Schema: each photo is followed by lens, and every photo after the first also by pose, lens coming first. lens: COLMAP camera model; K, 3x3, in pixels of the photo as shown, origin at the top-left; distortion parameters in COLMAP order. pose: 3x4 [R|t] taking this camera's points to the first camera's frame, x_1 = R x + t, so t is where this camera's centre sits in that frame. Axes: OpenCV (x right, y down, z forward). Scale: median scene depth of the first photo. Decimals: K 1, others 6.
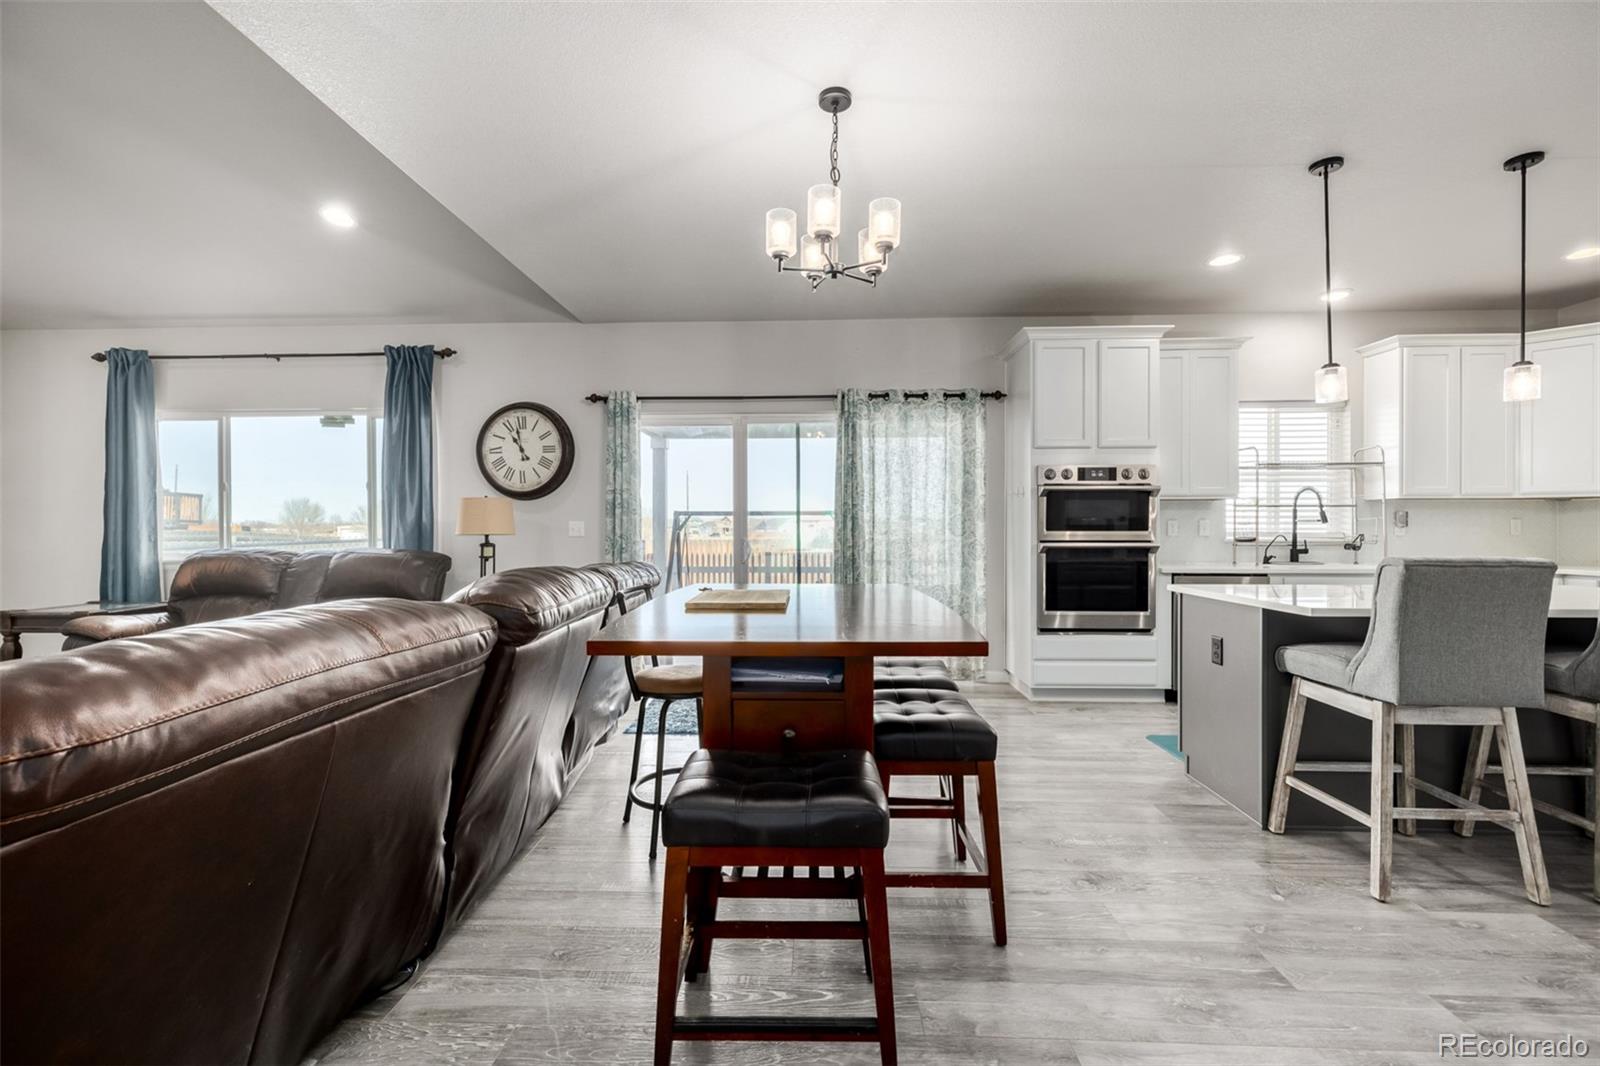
lens RADIAL K [[680.8, 0, 782.2], [0, 680.8, 528.4], [0, 0, 1]] dist [0.002199, 0.000405]
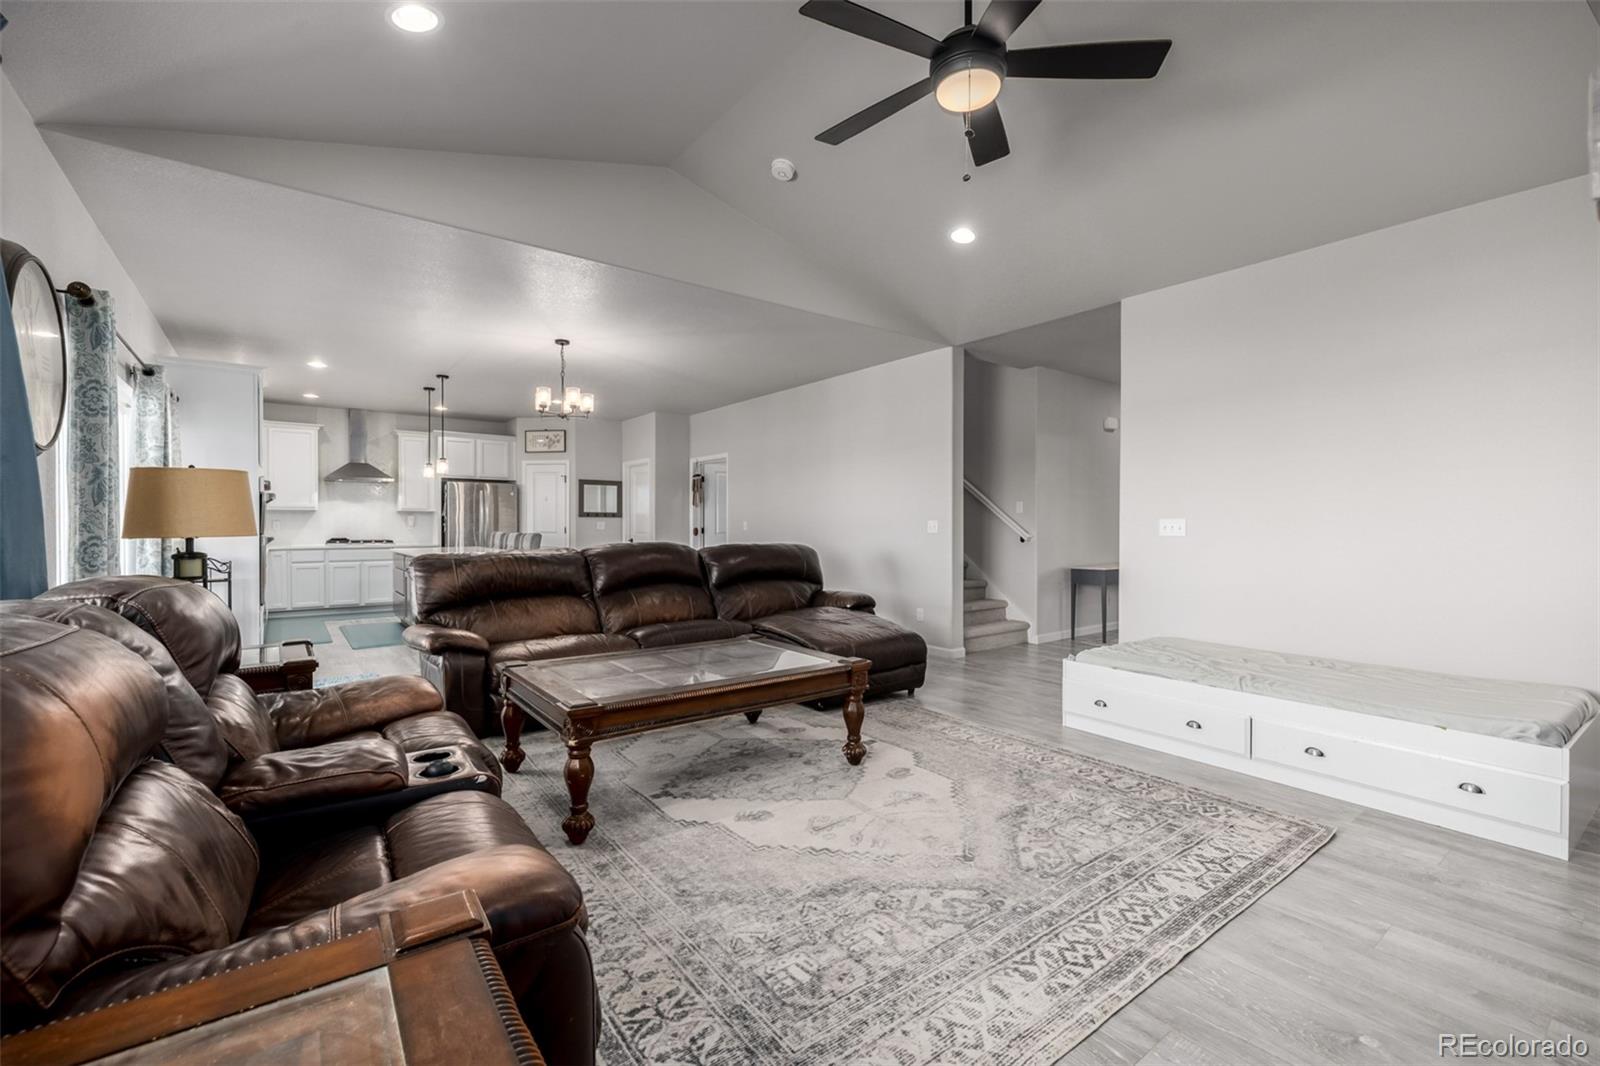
lens RADIAL K [[680.8, 0, 797.9], [0, 680.8, 531.3], [0, 0, 1]] dist [0.002199, 0.000405]
pose [[-0.640153, -0.005367, 0.768229, -1.172520], [0.003090, 0.999950, 0.009561, 0.001198], [-0.768241, 0.008494, -0.640104, 0.996381]]
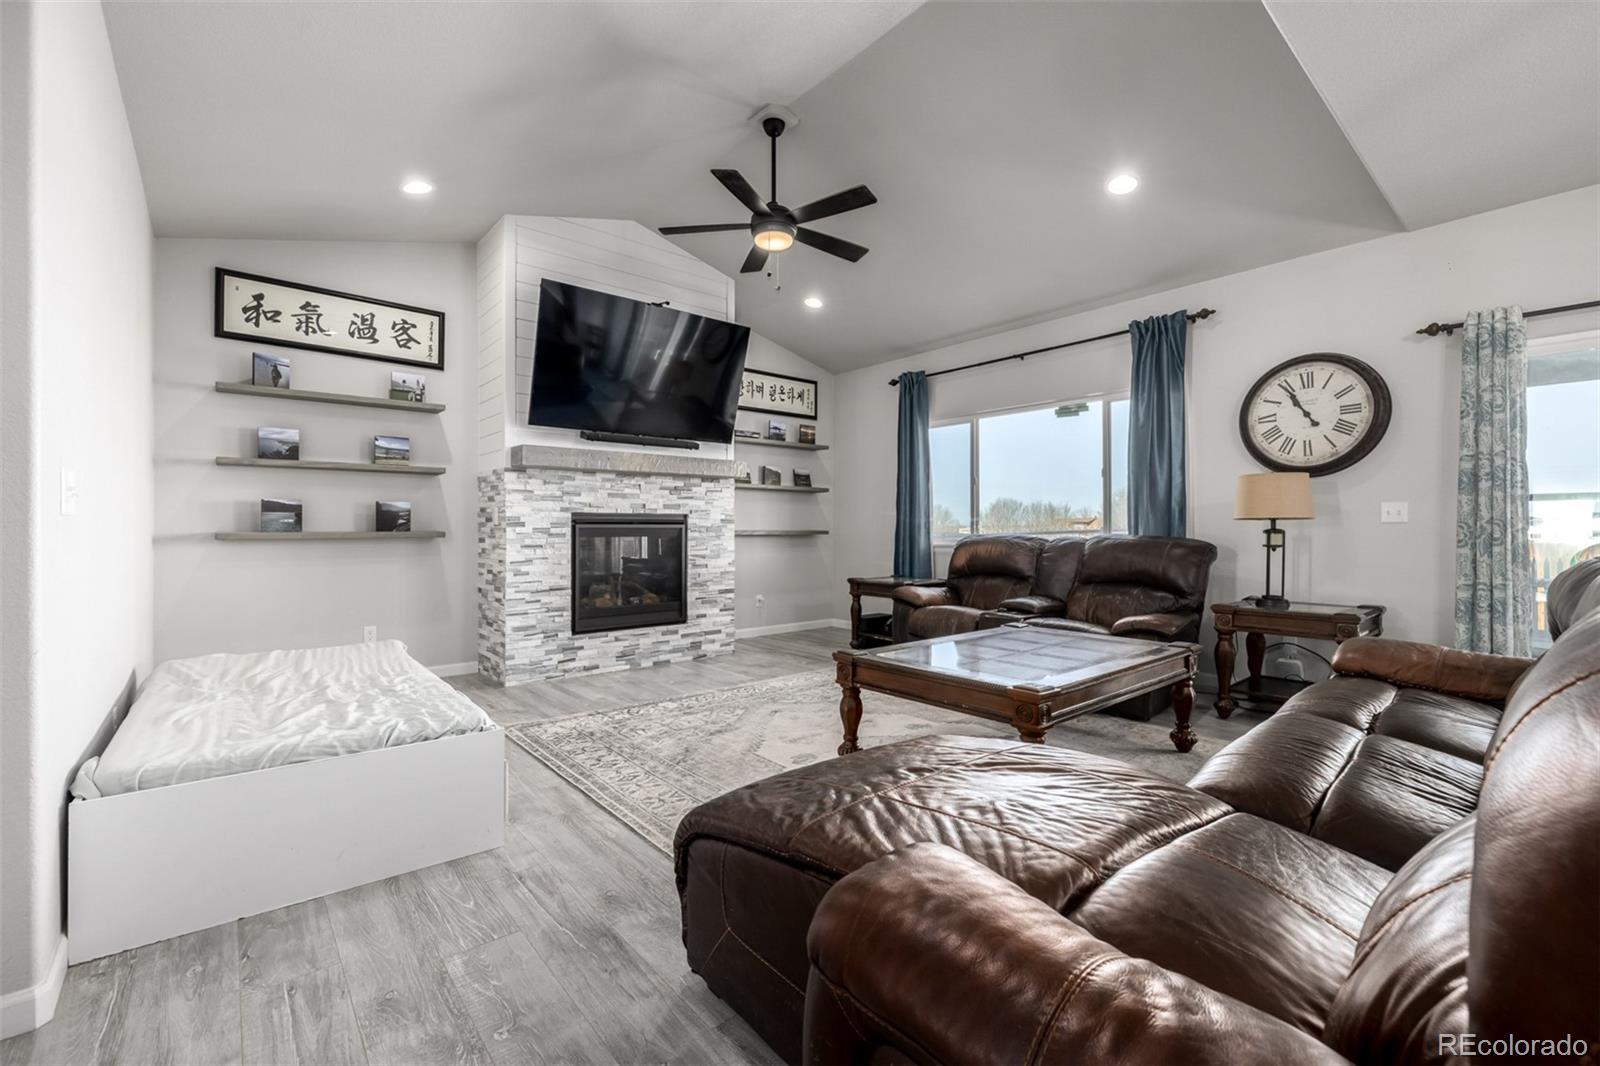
lens RADIAL K [[680.8, 0, 796.3], [0, 680.8, 526.4], [0, 0, 1]] dist [0.002199, 0.000405]
pose [[0.678703, -0.001850, -0.734411, -0.222583], [-0.001973, 0.999989, -0.004343, 0.023580], [0.734411, 0.004397, 0.678691, 0.017398]]
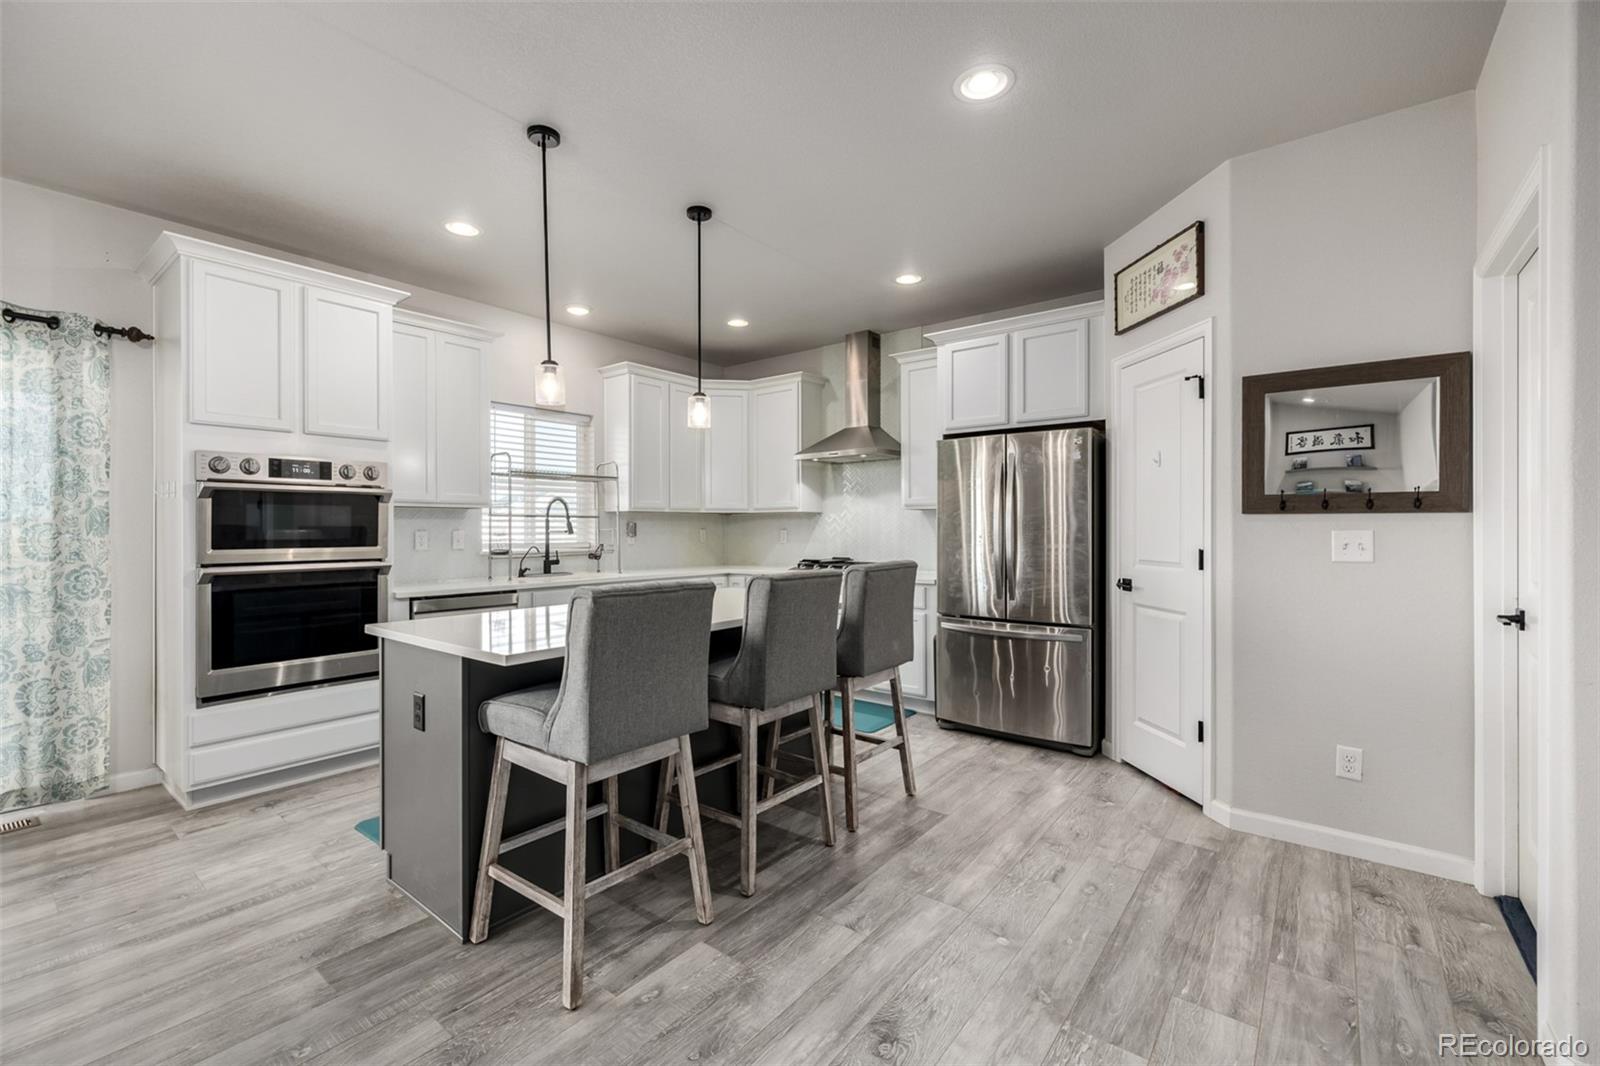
lens RADIAL K [[680.8, 0, 795.2], [0, 680.8, 530.7], [0, 0, 1]] dist [0.002199, 0.000405]
pose [[0.586224, -0.003942, 0.810140, 0.172711], [0.004910, 0.999987, 0.001312, -0.012415], [-0.810134, 0.003209, 0.586235, 0.140160]]
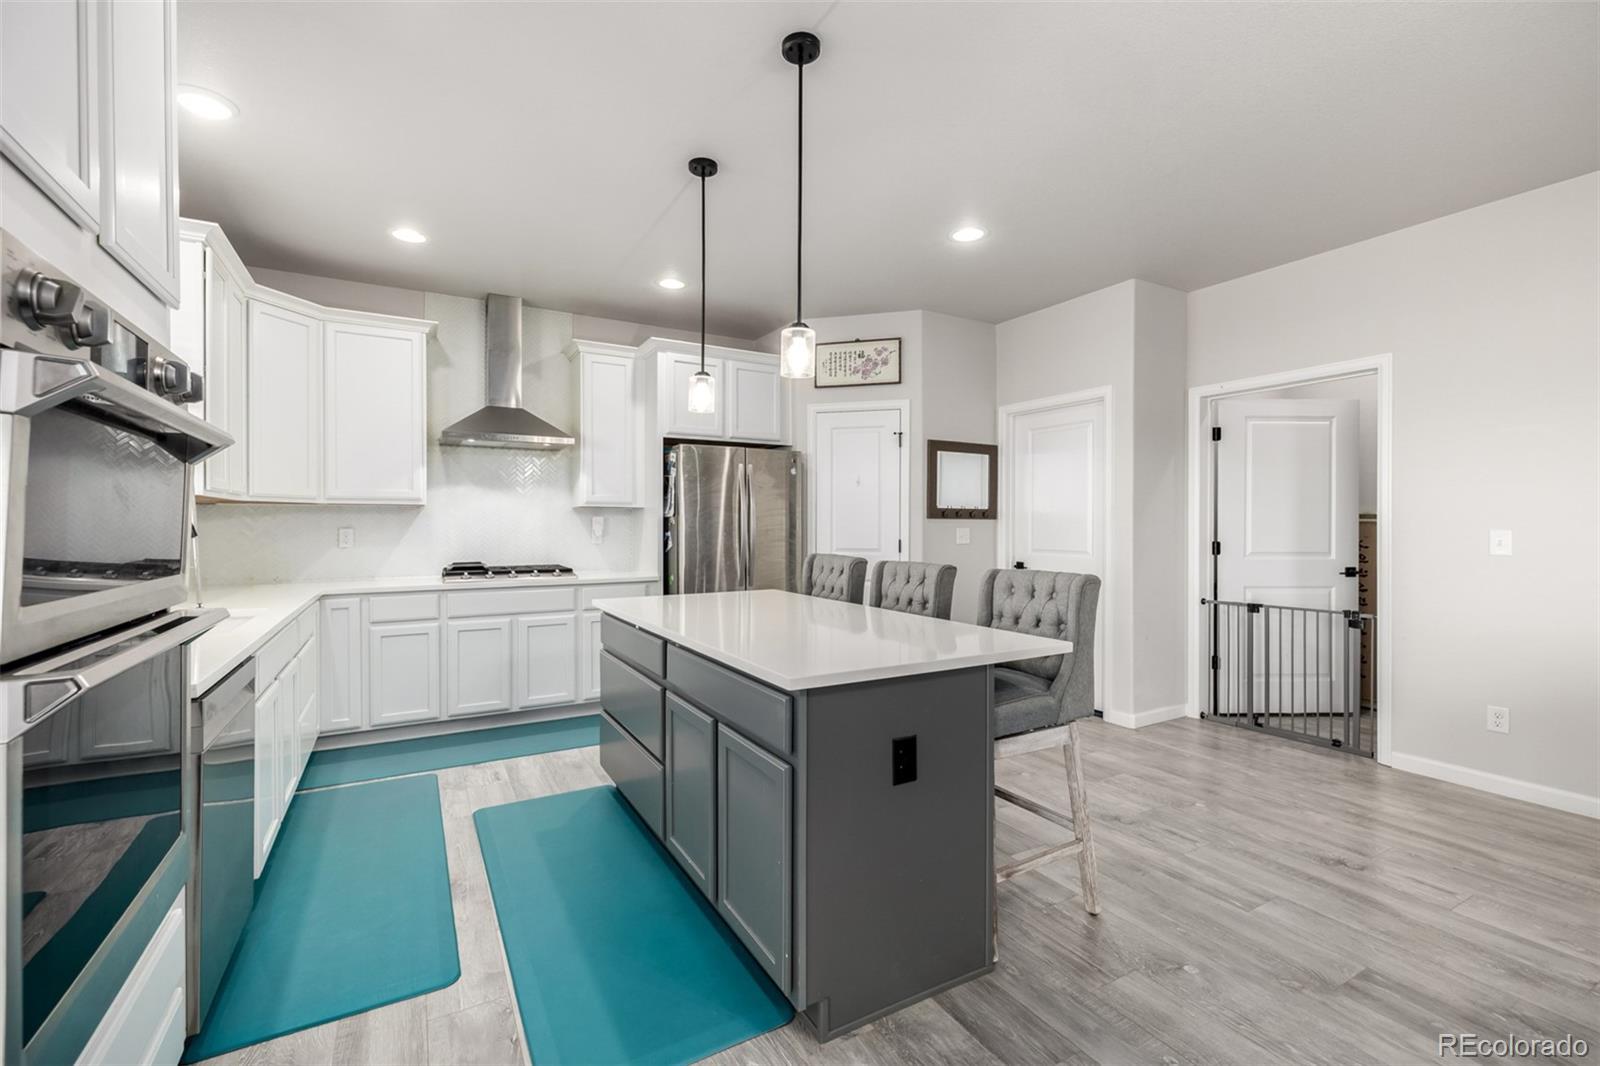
lens RADIAL K [[680.8, 0, 796.1], [0, 680.8, 534.4], [0, 0, 1]] dist [0.002199, 0.000405]
pose [[-0.537730, -0.009781, 0.843060, 0.122781], [0.002924, 0.999905, 0.013466, -0.015100], [-0.843112, 0.009706, -0.537651, 0.880351]]
